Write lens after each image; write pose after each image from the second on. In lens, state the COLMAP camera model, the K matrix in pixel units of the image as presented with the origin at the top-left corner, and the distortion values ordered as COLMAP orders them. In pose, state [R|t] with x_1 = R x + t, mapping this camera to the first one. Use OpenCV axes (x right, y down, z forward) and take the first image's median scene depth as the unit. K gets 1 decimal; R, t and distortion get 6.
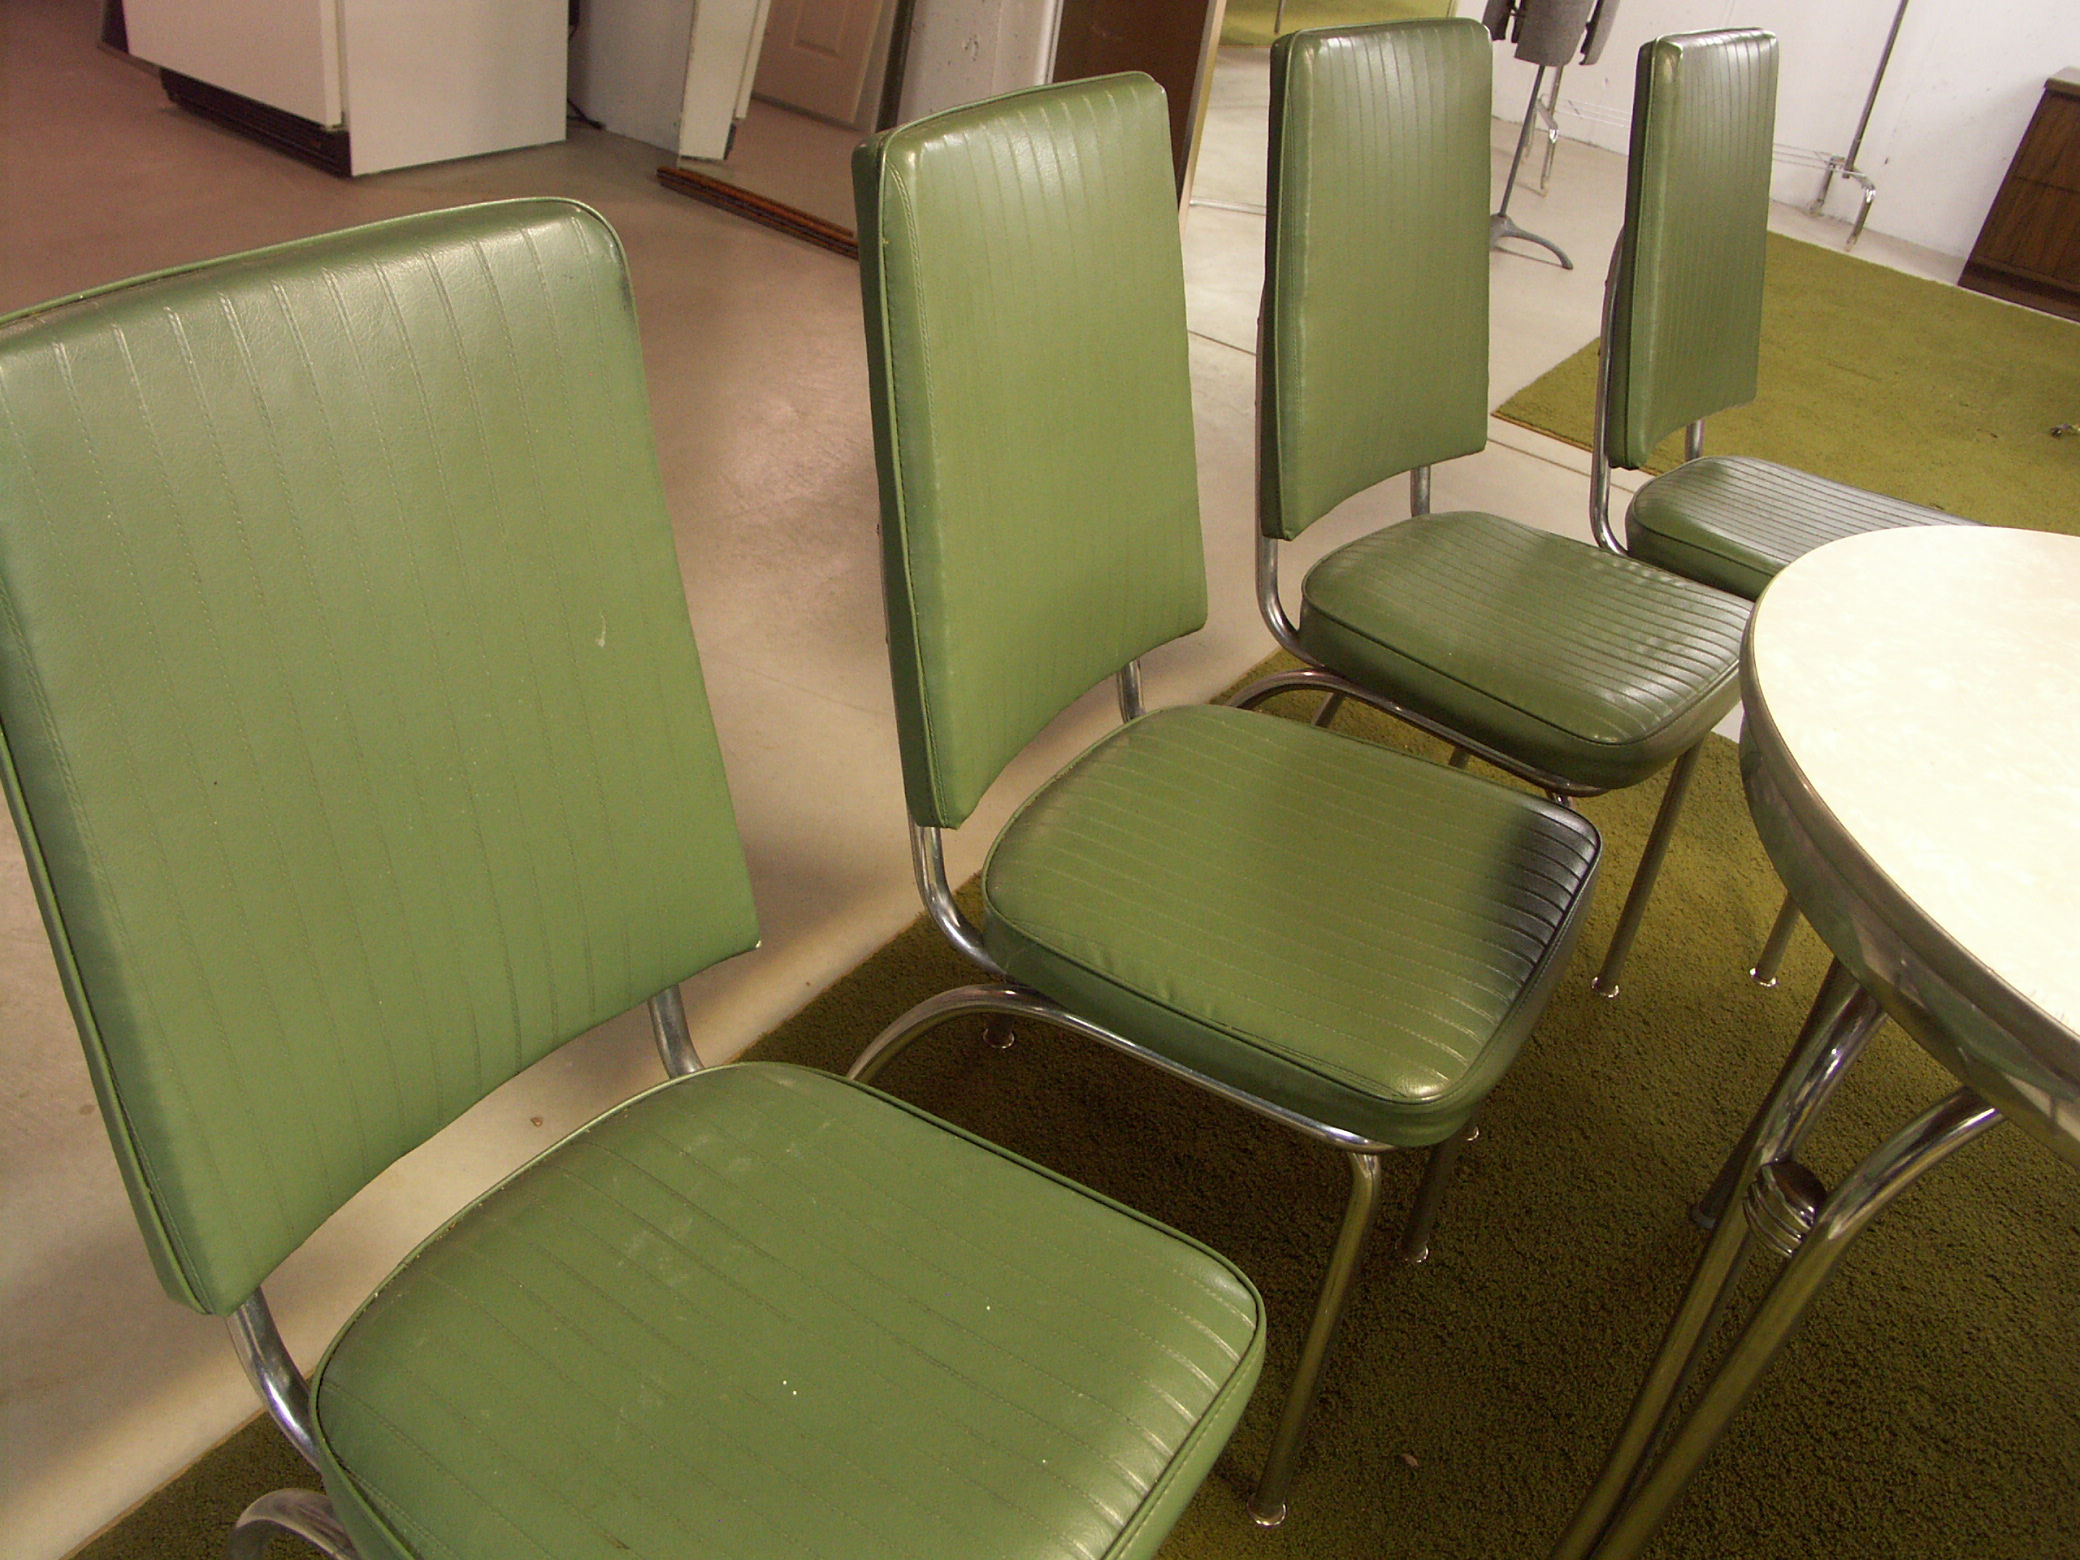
lens RADIAL K [[1748.3, 0, 1040.0], [0, 1748.3, 780.0], [0, 0, 1]] dist [-0.126477, 0.088077]
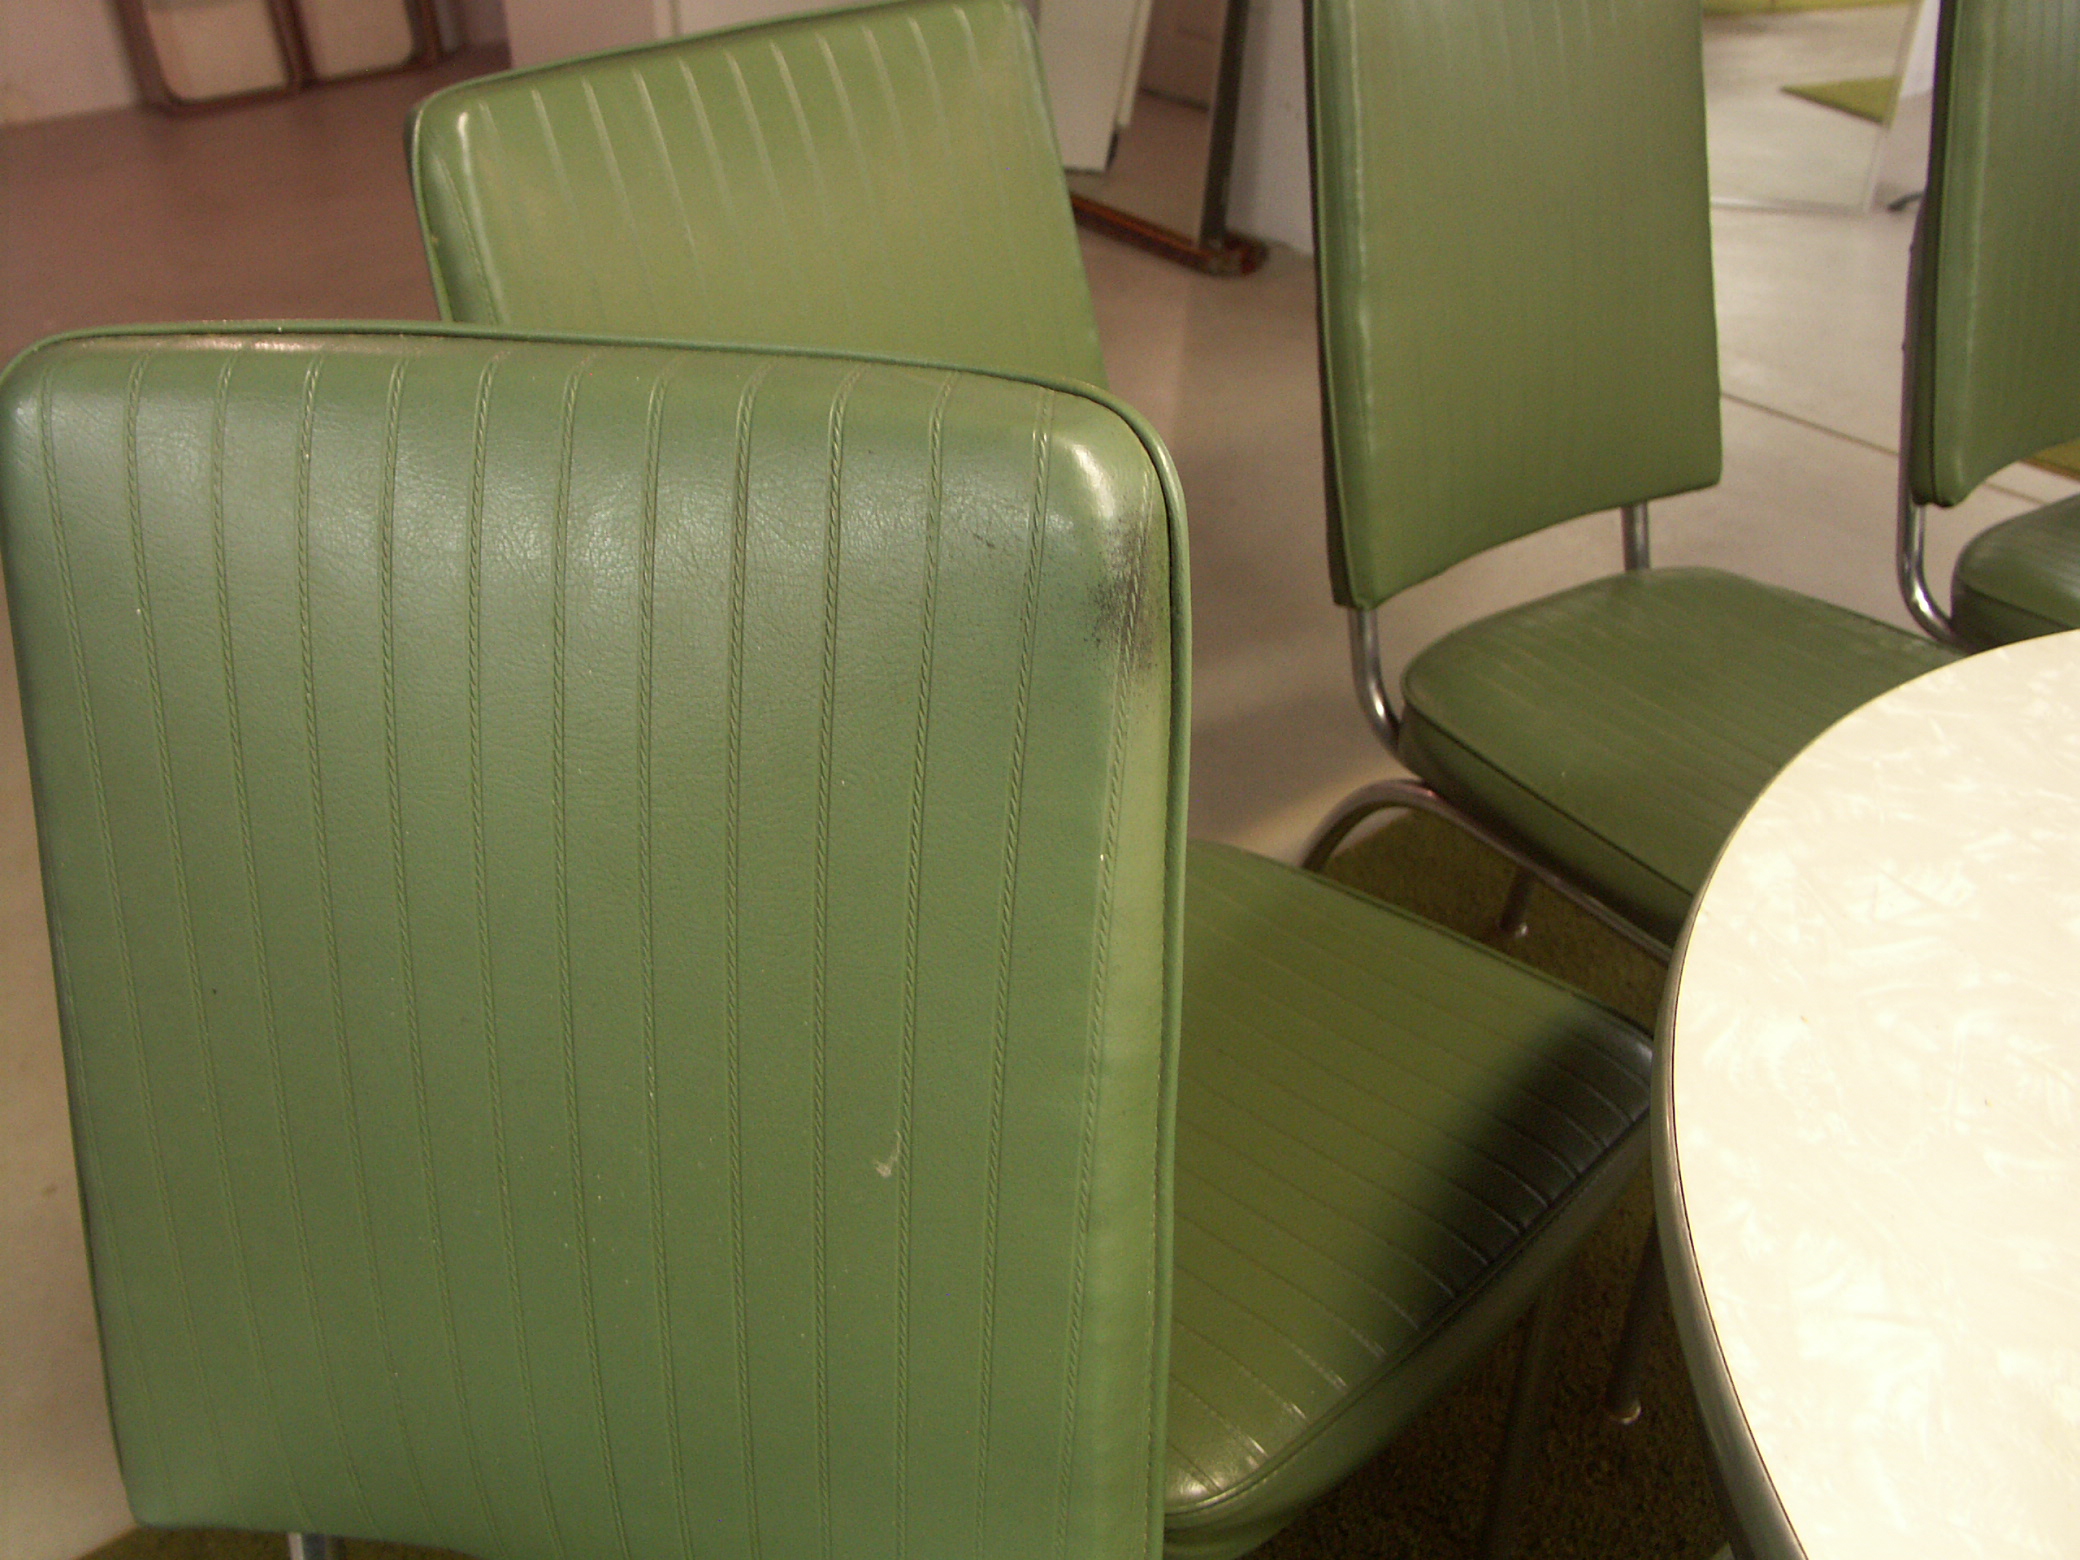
lens RADIAL K [[1748.3, 0, 1040.0], [0, 1748.3, 780.0], [0, 0, 1]] dist [-0.126477, 0.088077]
pose [[0.949166, 0.039791, -0.312251, 0.213750], [-0.042655, 0.999087, -0.002345, -0.049417], [0.311873, 0.015545, 0.949997, 0.214502]]
